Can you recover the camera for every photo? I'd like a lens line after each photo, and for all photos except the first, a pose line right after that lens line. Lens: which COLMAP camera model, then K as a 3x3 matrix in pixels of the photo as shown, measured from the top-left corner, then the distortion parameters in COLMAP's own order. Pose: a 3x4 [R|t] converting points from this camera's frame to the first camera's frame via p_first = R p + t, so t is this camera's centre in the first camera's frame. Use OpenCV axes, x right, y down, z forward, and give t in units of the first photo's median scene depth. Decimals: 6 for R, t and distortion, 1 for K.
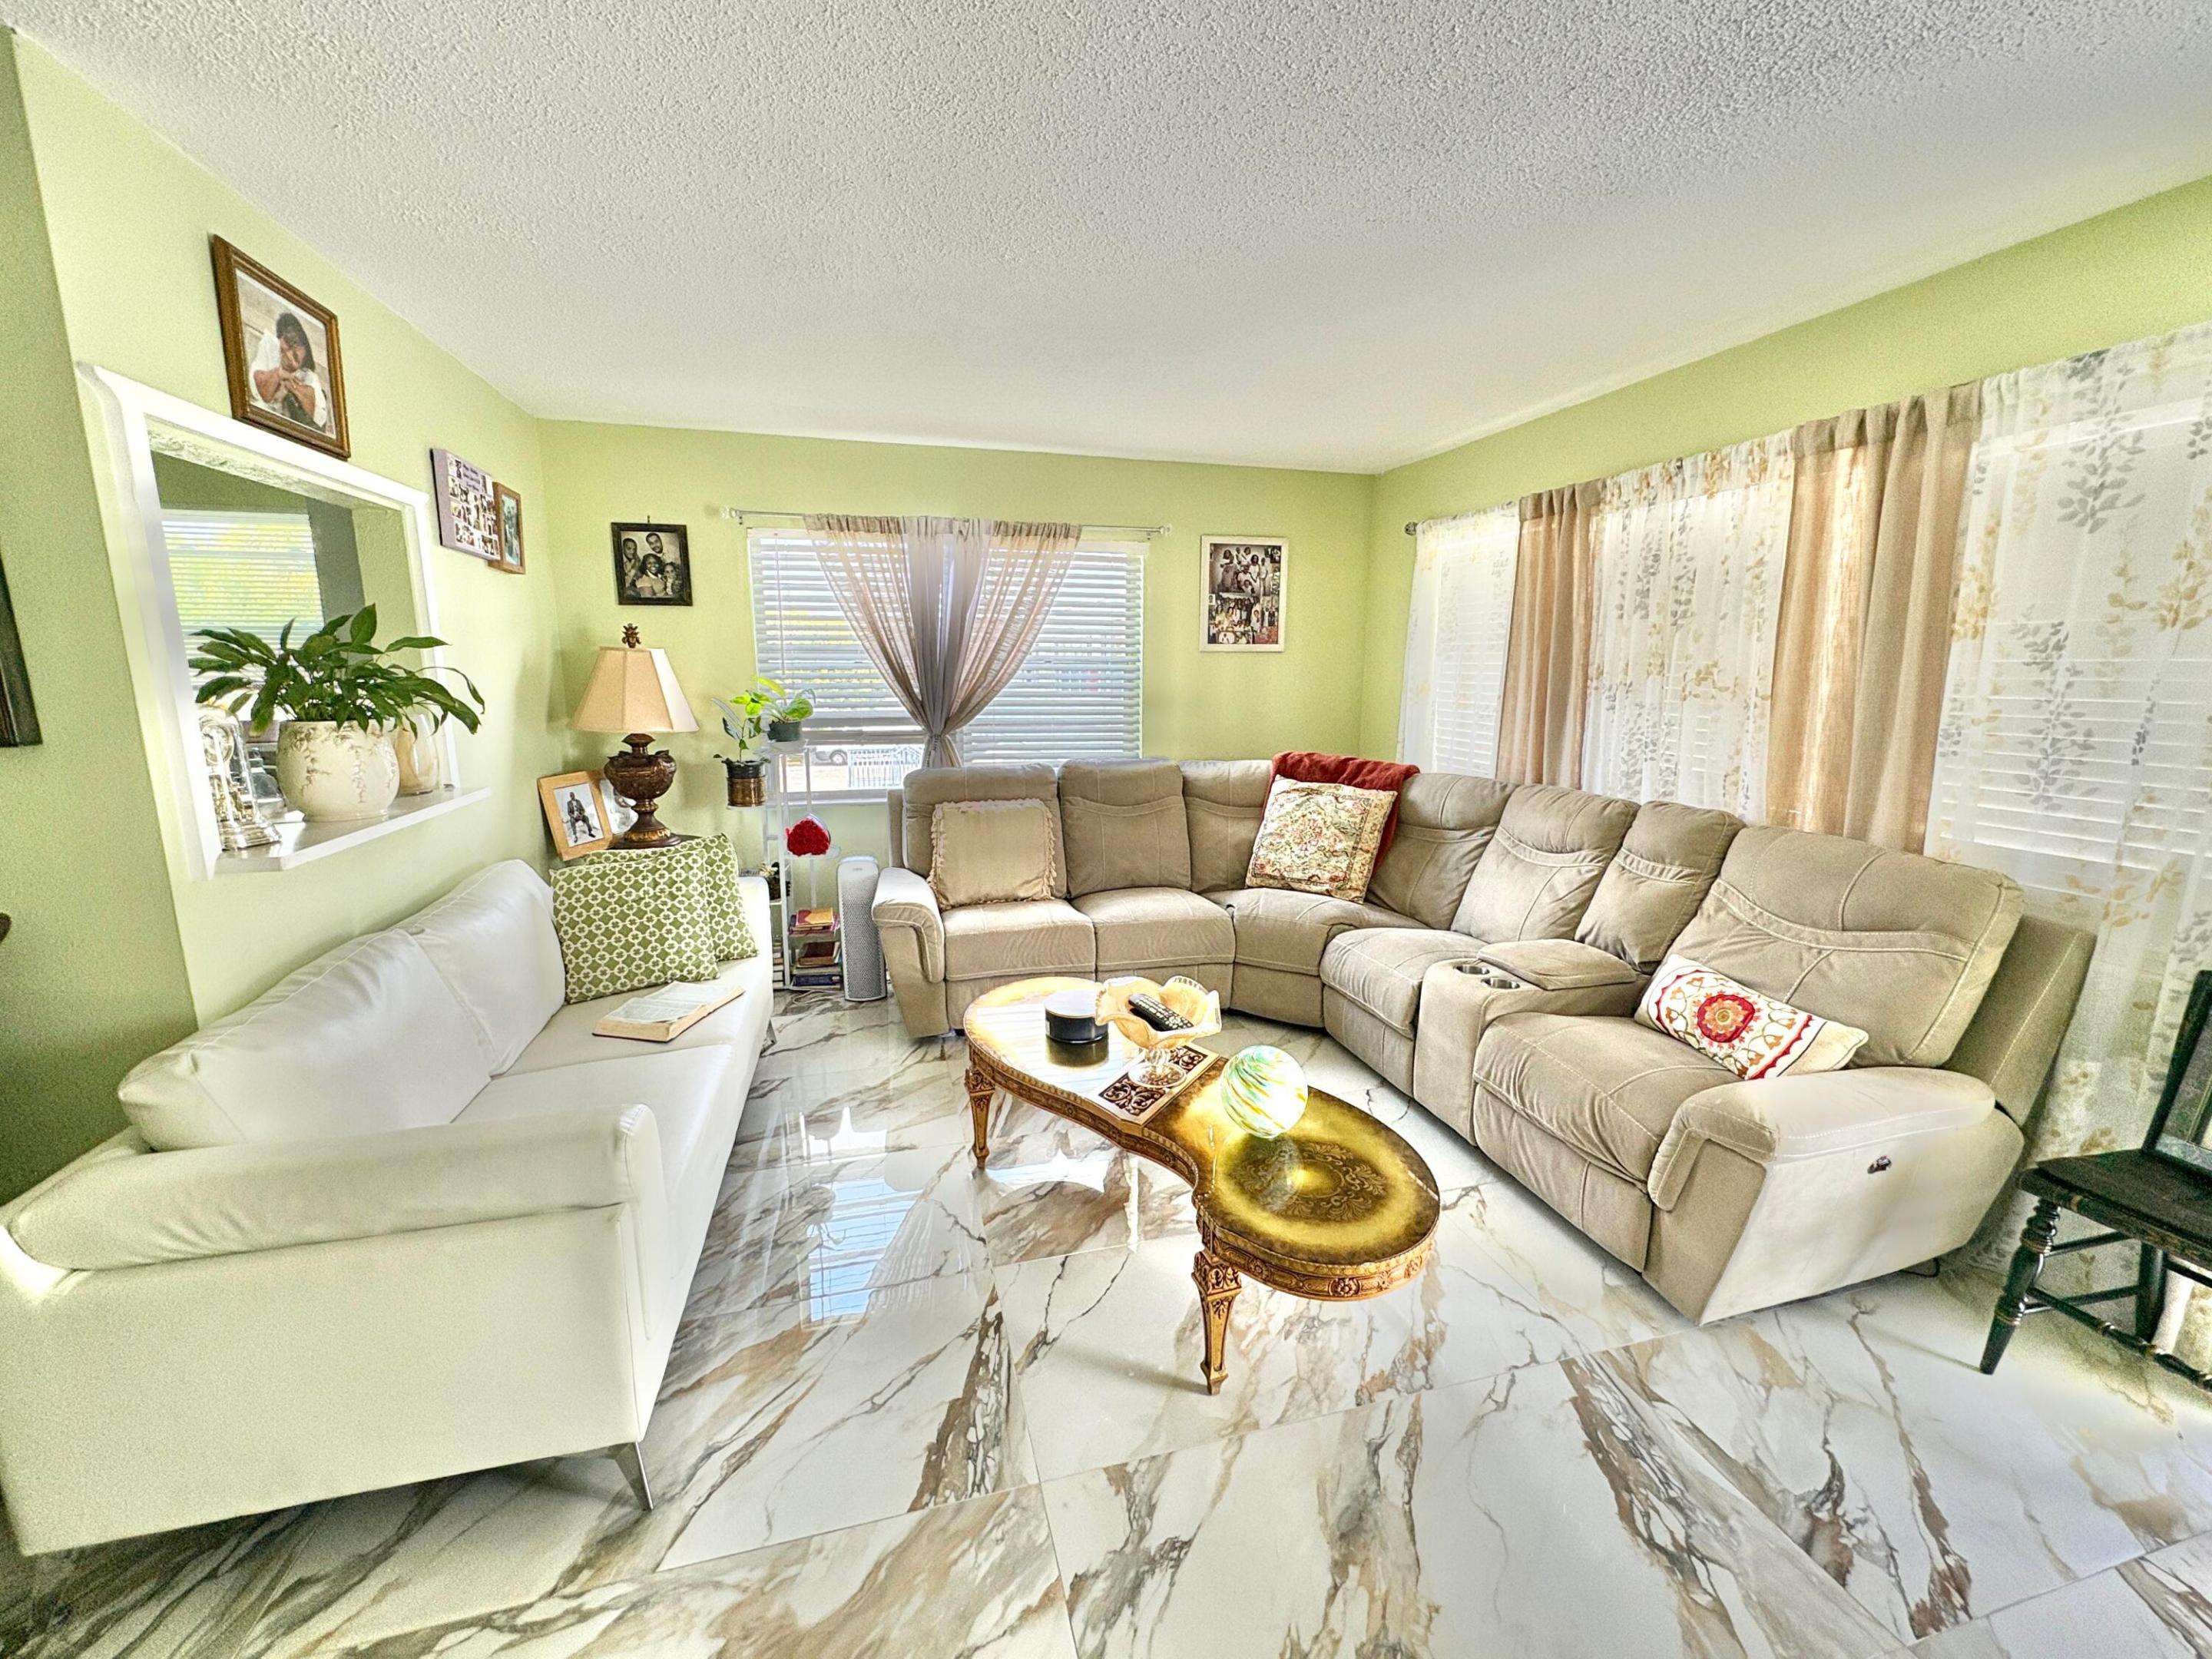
lens RADIAL K [[887.8, 0, 1103.0], [0, 887.8, 828.2], [0, 0, 1]] dist [-0.001713, 0.000180]
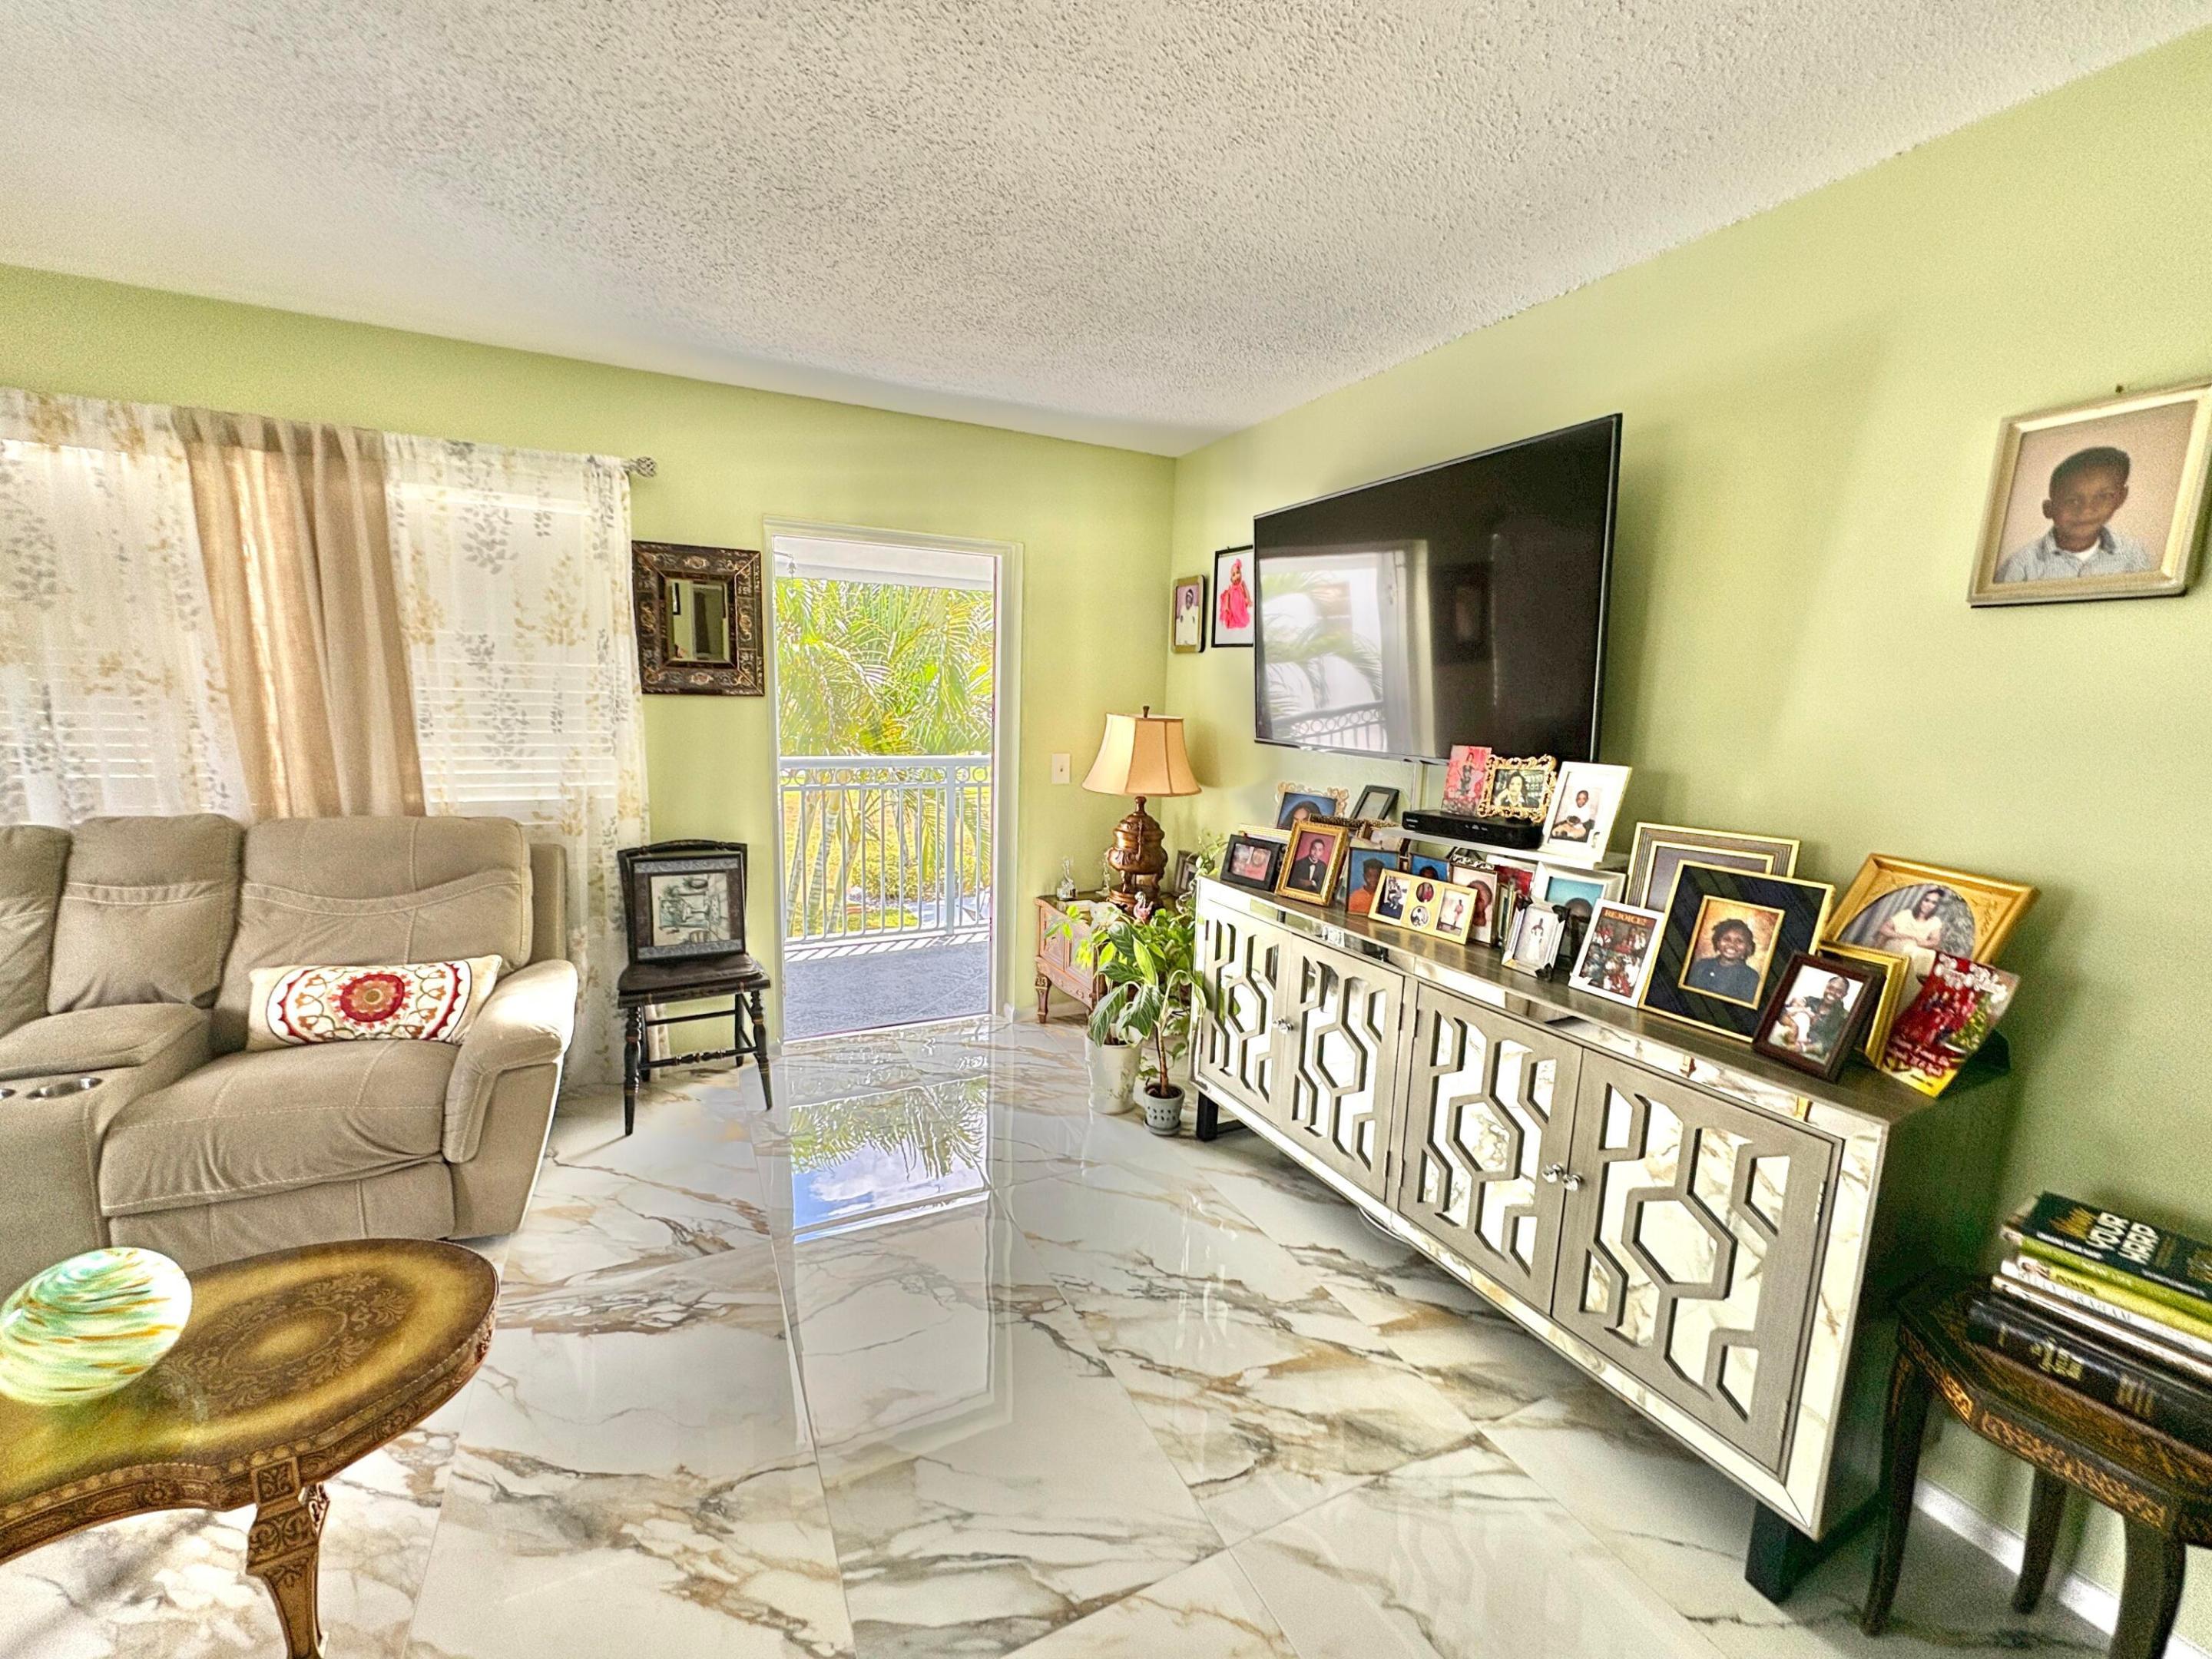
lens RADIAL K [[887.8, 0, 1098.1], [0, 887.8, 825.9], [0, 0, 1]] dist [-0.001713, 0.000180]
pose [[-0.182663, -0.162298, 0.969687, -0.471509], [0.142356, 0.971522, 0.189421, -0.064440], [-0.972815, 0.172641, -0.154357, 0.314255]]
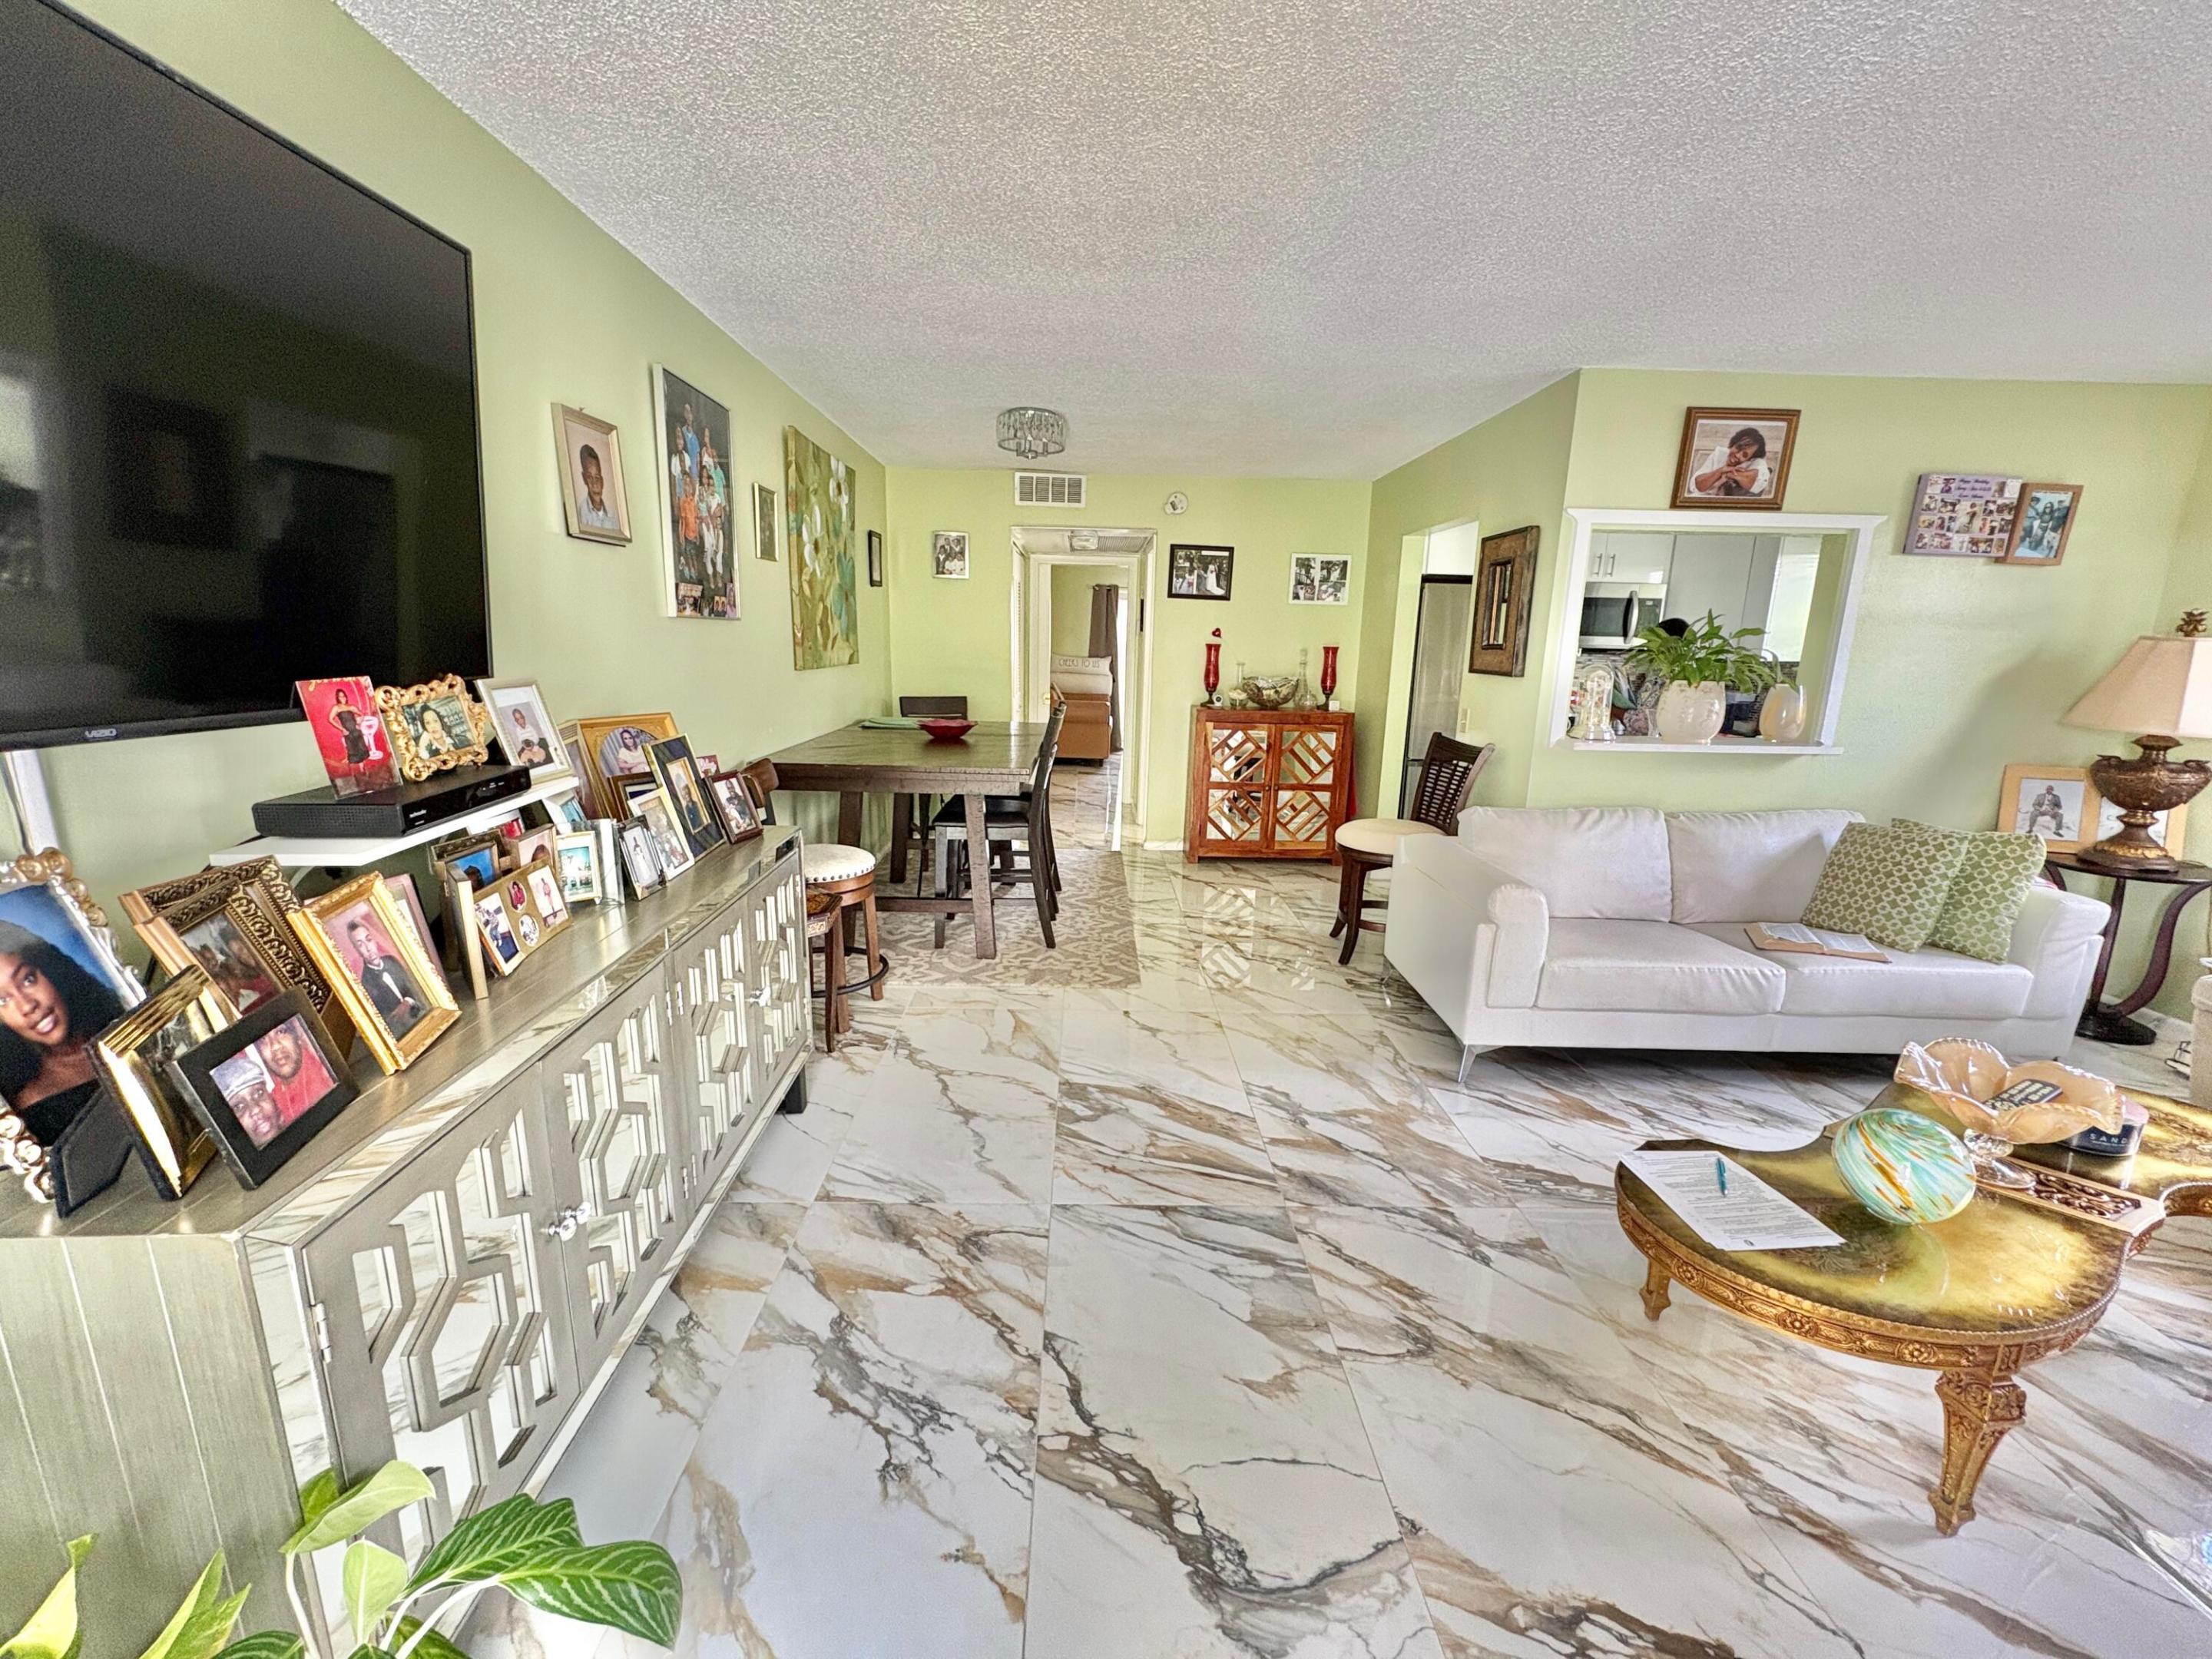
lens RADIAL K [[887.8, 0, 1125.3], [0, 887.8, 835.7], [0, 0, 1]] dist [-0.001713, 0.000180]
pose [[-0.221438, 0.198685, -0.954720, 0.981485], [-0.194954, 0.950241, 0.242970, -0.046629], [0.955489, 0.239929, -0.171685, 0.363351]]
